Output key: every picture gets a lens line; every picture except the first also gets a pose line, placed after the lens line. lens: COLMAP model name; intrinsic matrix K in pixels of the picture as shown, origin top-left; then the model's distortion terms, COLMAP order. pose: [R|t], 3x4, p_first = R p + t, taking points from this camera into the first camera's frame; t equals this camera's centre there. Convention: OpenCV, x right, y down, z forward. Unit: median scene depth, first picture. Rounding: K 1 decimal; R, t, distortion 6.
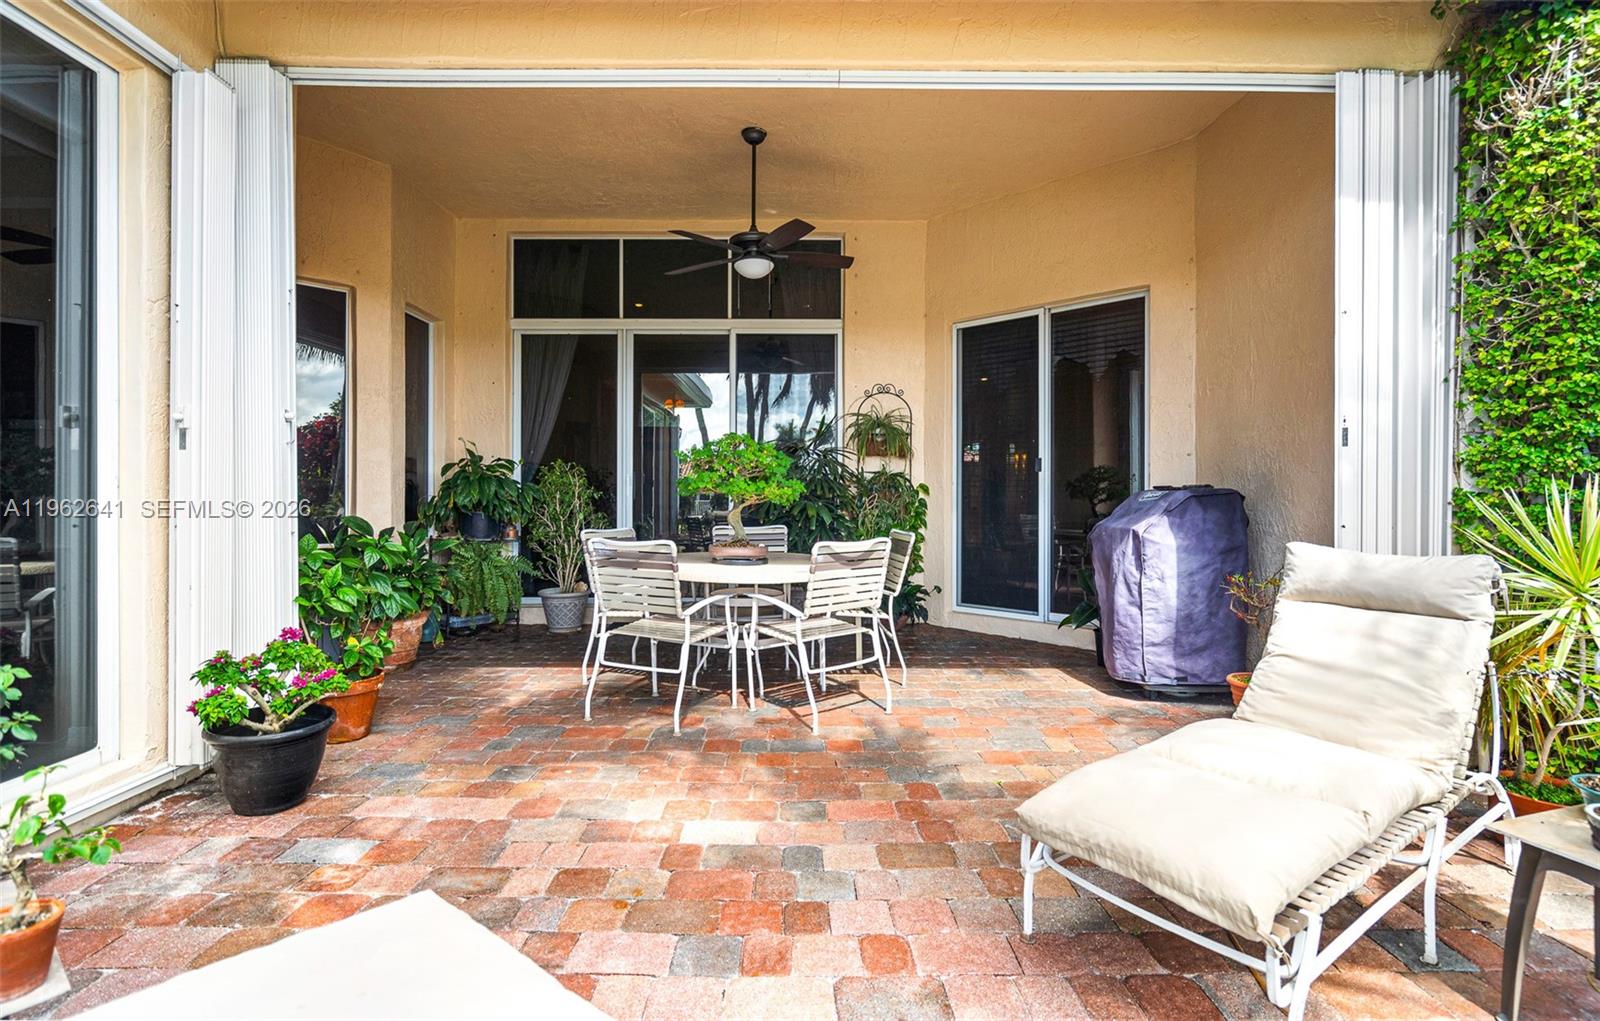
lens RADIAL K [[726.3, 0, 781.0], [0, 726.3, 499.8], [0, 0, 1]] dist [0.000231, 0.000020]
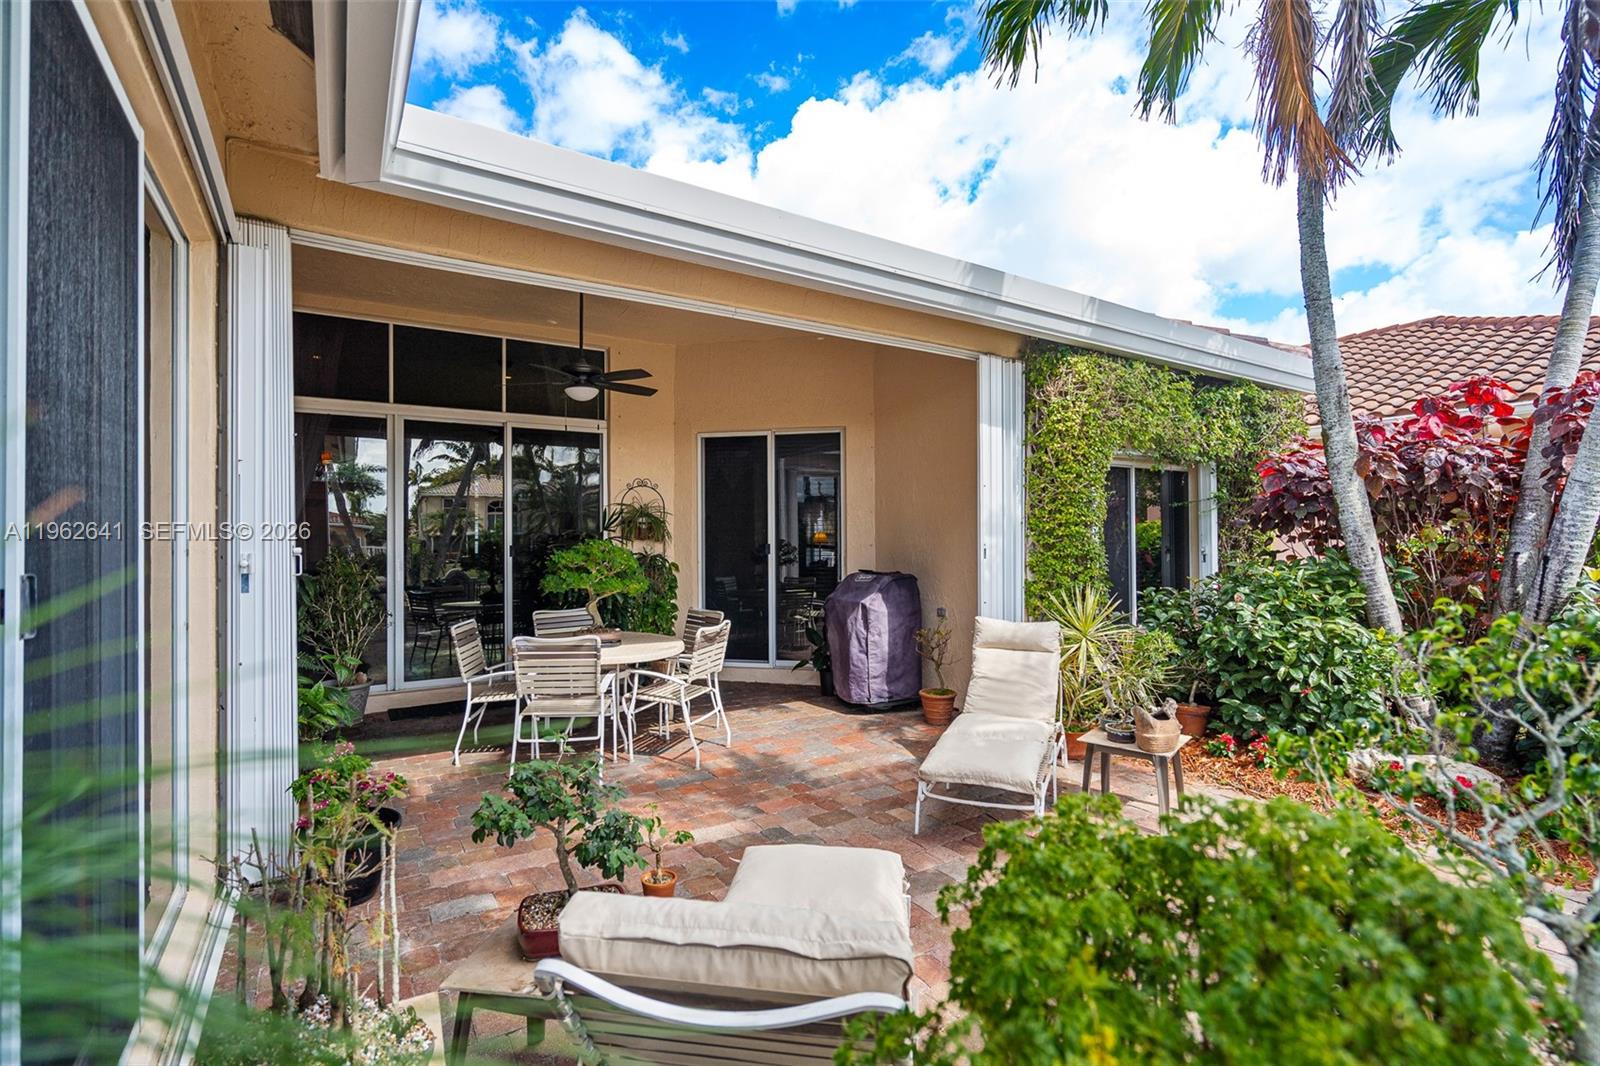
lens RADIAL K [[742.9, 0, 800.0], [0, 742.9, 533.0], [0, 0, 1]] dist [-0.000598, 0.000296]
pose [[0.843544, -0.000275, 0.537061, -0.489675], [0.006930, 0.999922, -0.010373, -0.095964], [-0.537016, 0.012472, 0.843480, -0.260487]]
